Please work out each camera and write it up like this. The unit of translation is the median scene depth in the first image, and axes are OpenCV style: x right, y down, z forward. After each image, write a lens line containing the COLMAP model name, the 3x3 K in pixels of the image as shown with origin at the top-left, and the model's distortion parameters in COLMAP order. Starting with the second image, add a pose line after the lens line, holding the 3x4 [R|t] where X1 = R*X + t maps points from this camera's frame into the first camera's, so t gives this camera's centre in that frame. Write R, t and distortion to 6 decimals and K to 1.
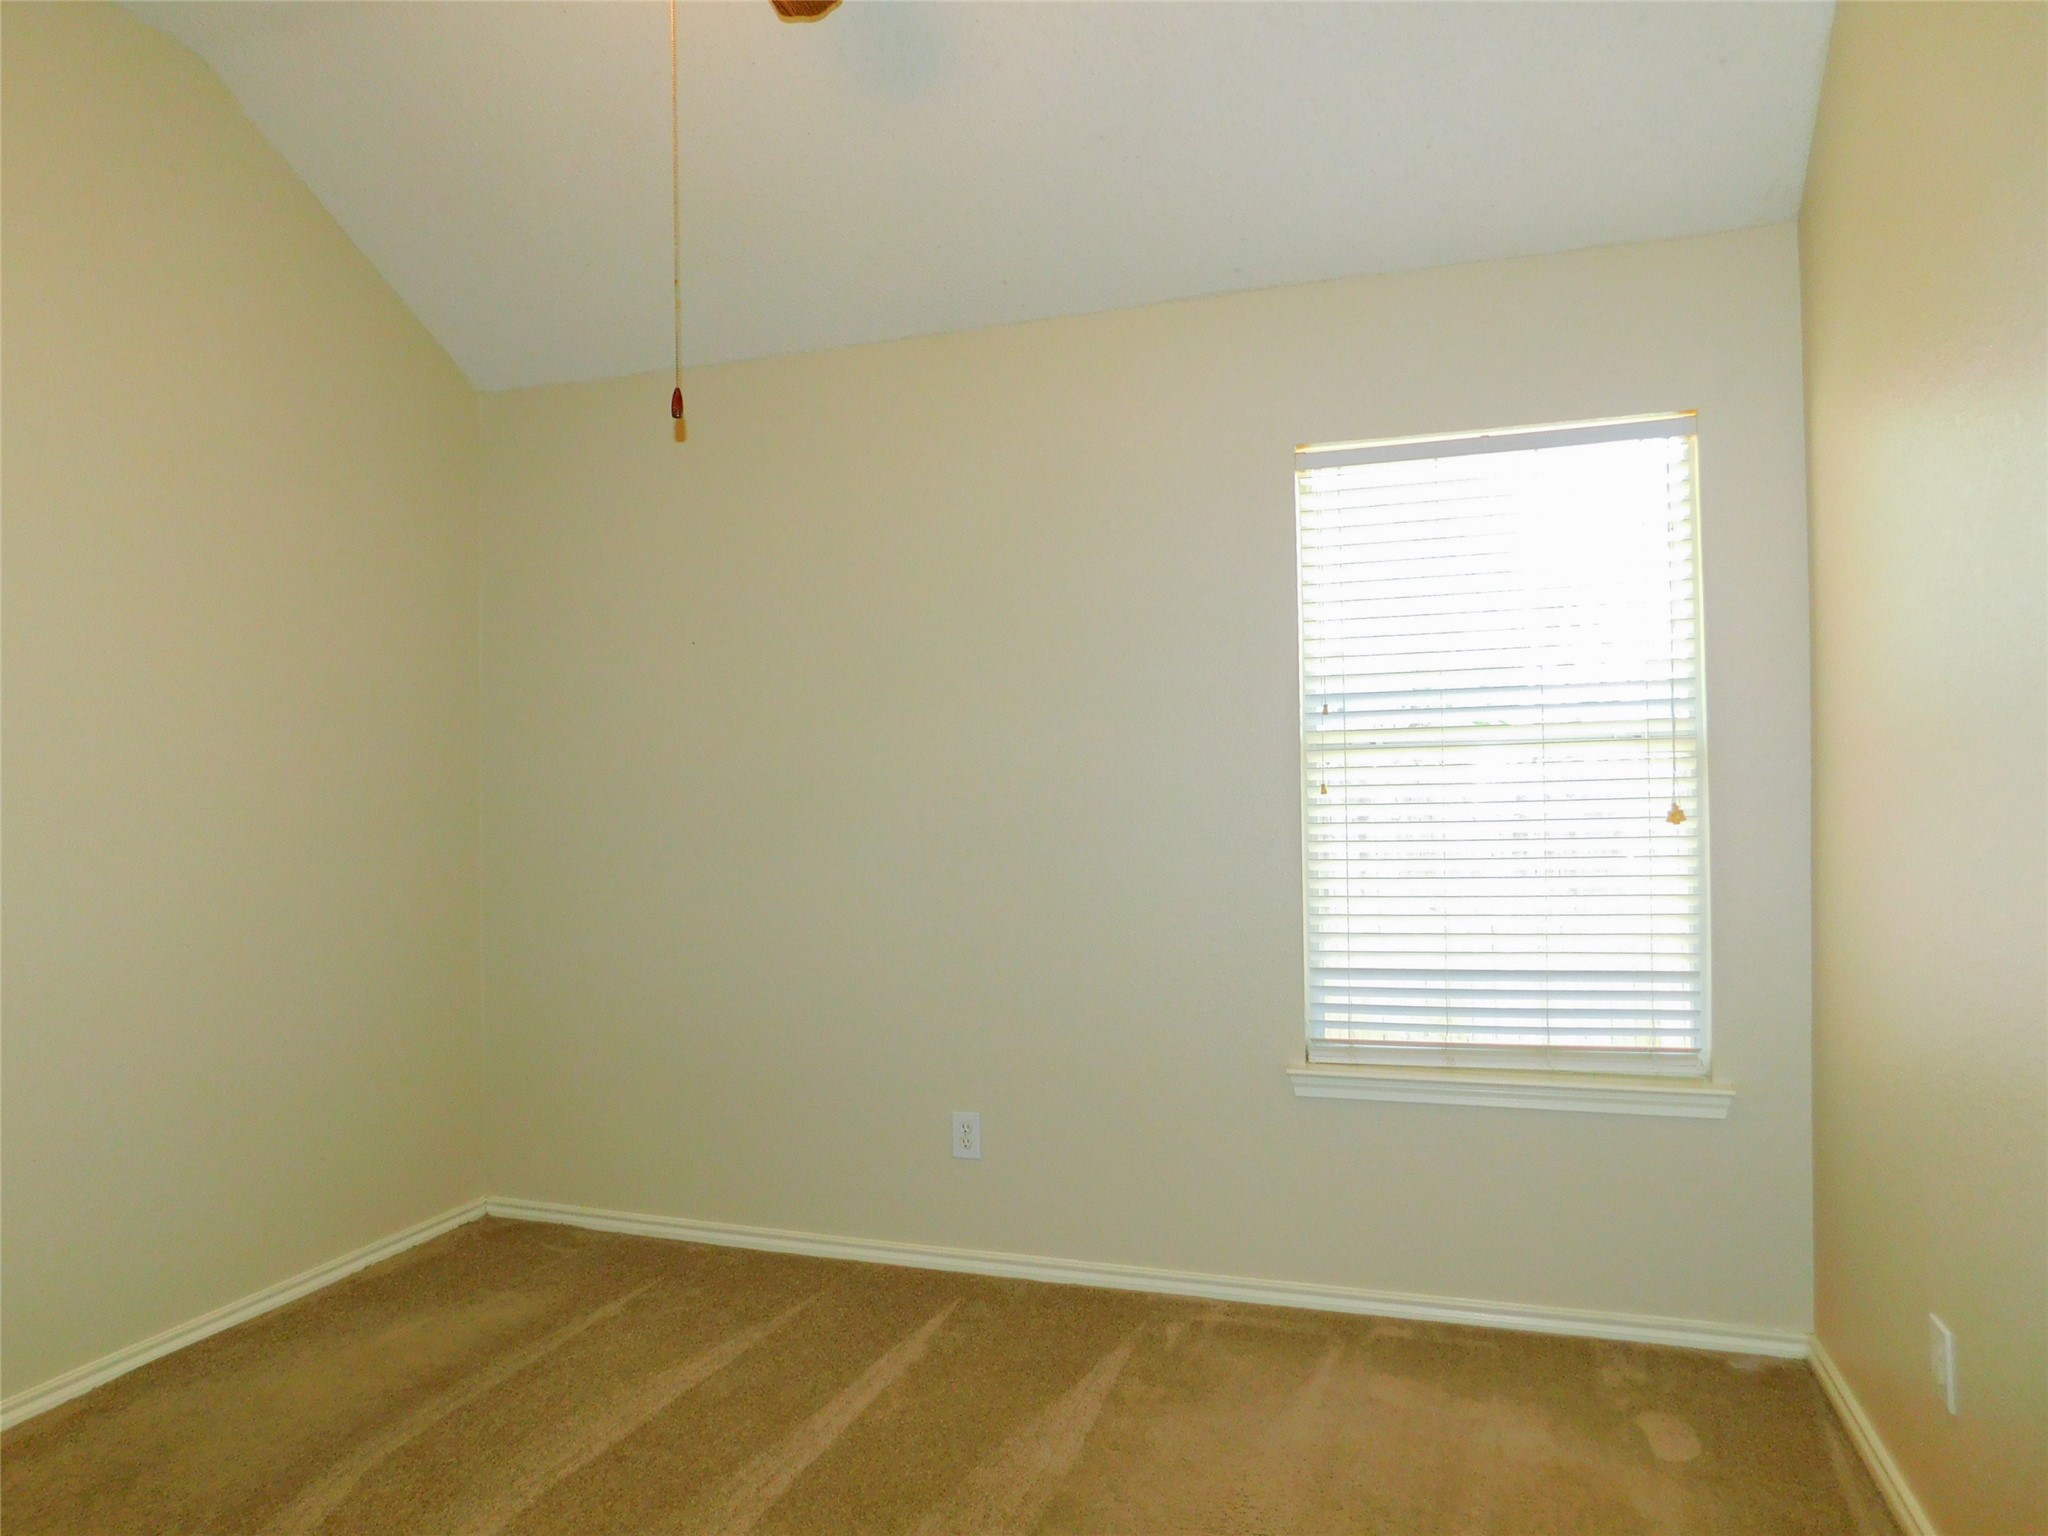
lens RADIAL K [[1347.8, 0, 1029.4], [0, 1347.8, 765.9], [0, 0, 1]] dist [-0.080350, 0.067935]
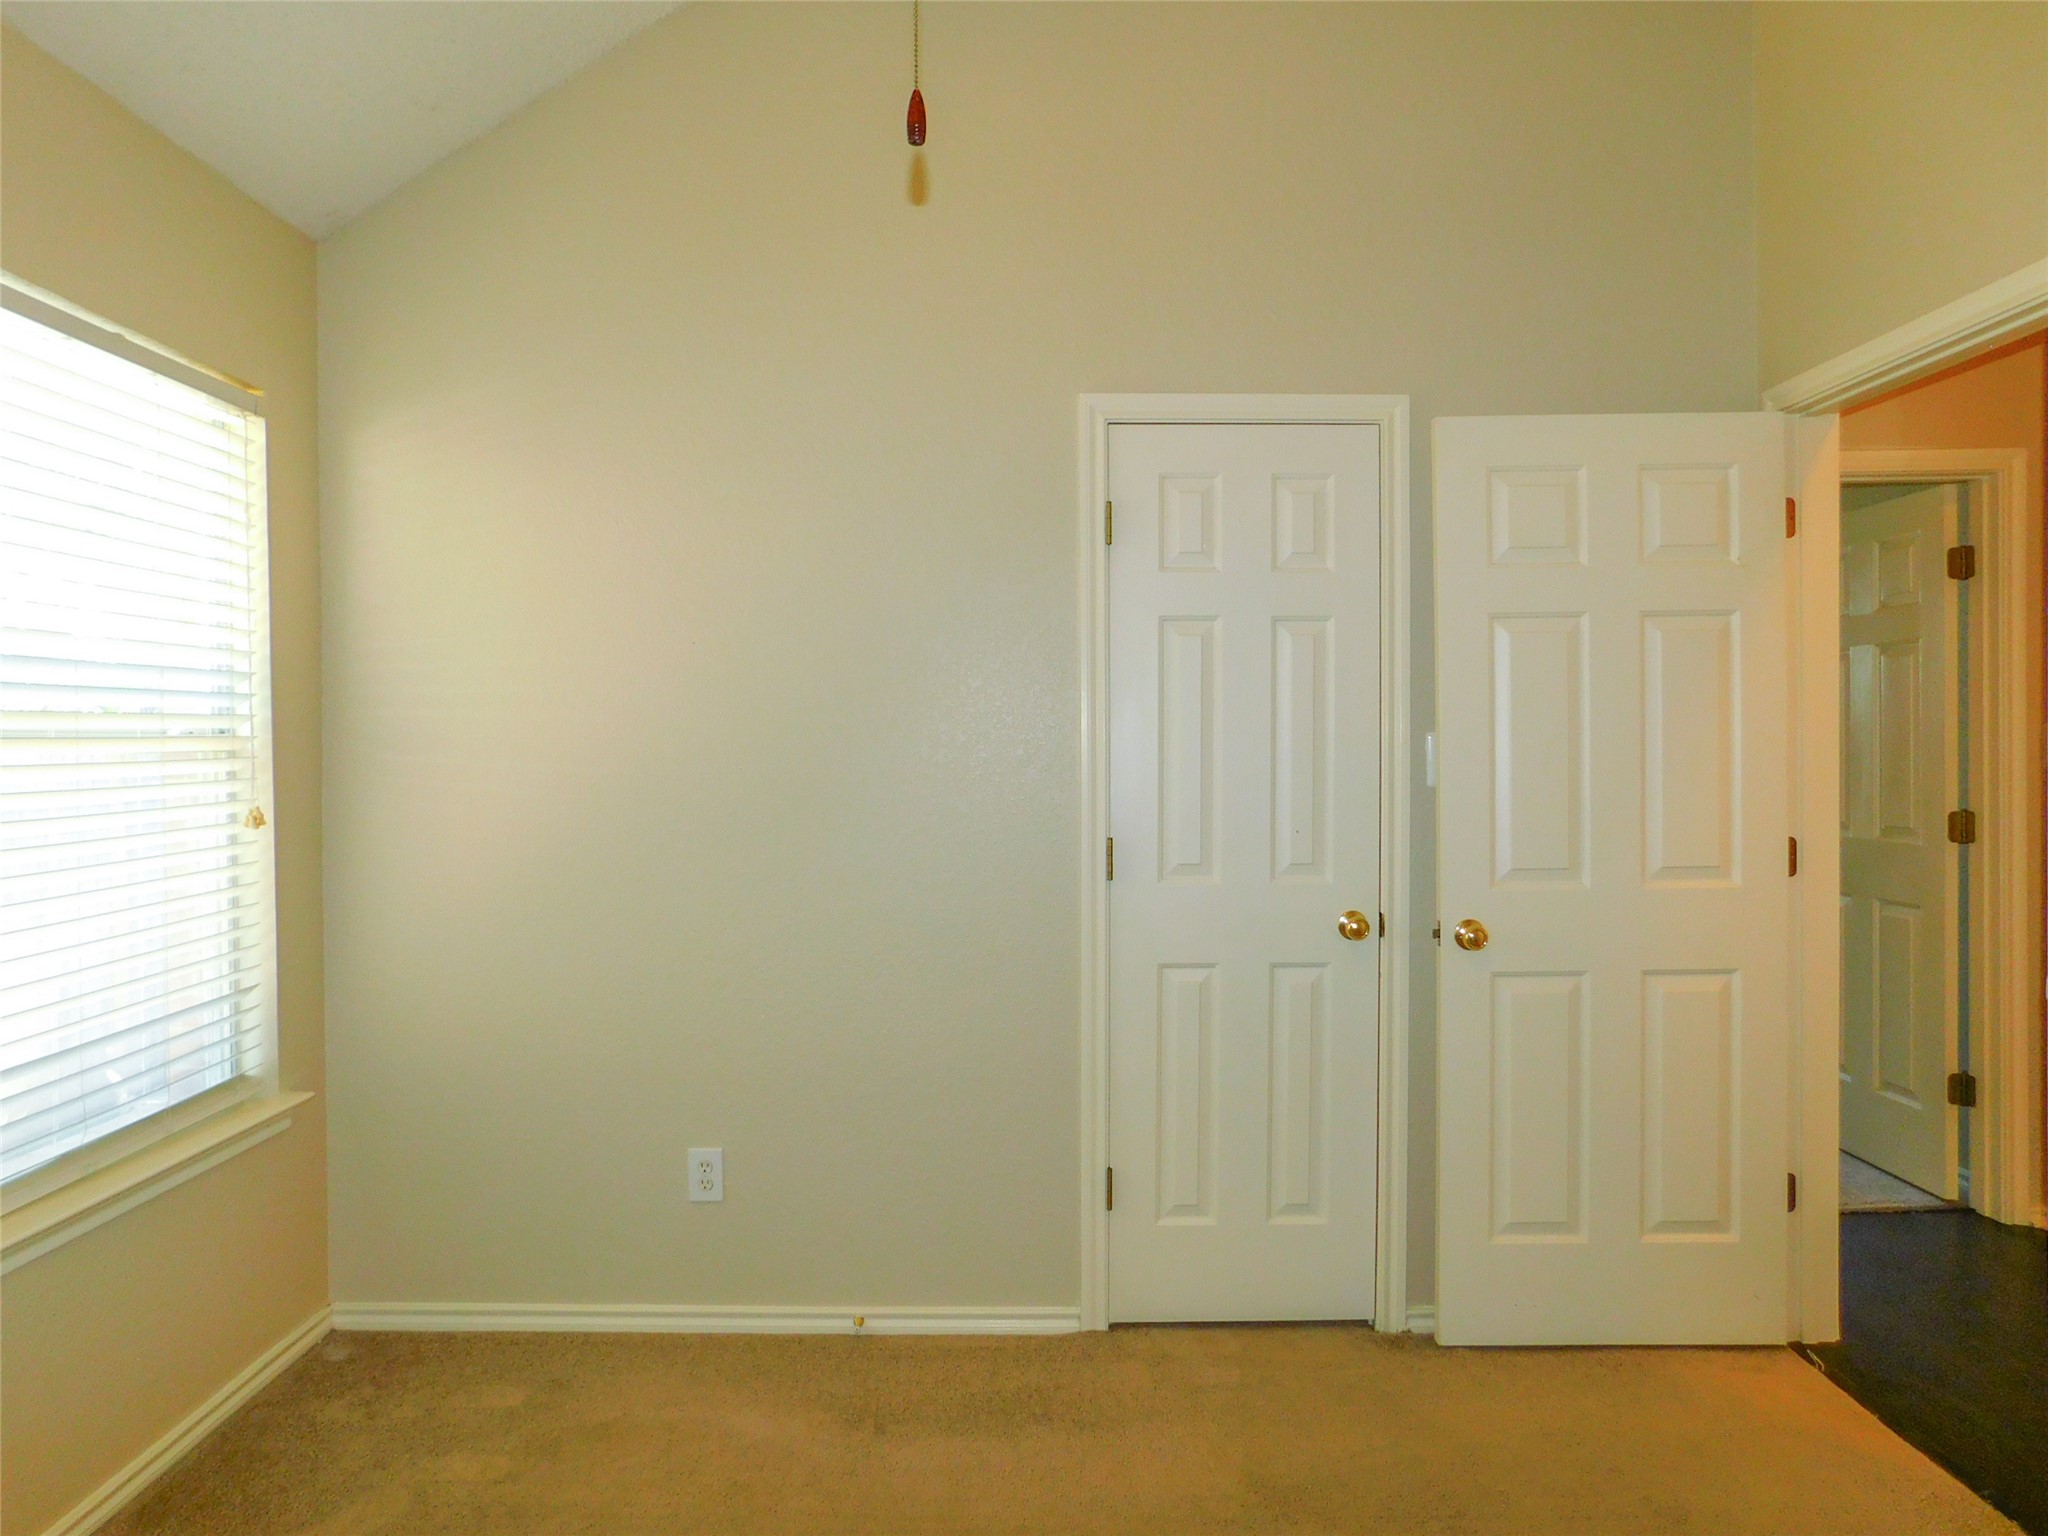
lens RADIAL K [[1347.8, 0, 1029.4], [0, 1347.8, 765.9], [0, 0, 1]] dist [-0.080350, 0.067935]
pose [[-0.328515, 0.000568, 0.944498, -0.553258], [-0.005031, 0.999985, -0.002351, -0.000333], [-0.944485, -0.005524, -0.328507, 0.774594]]
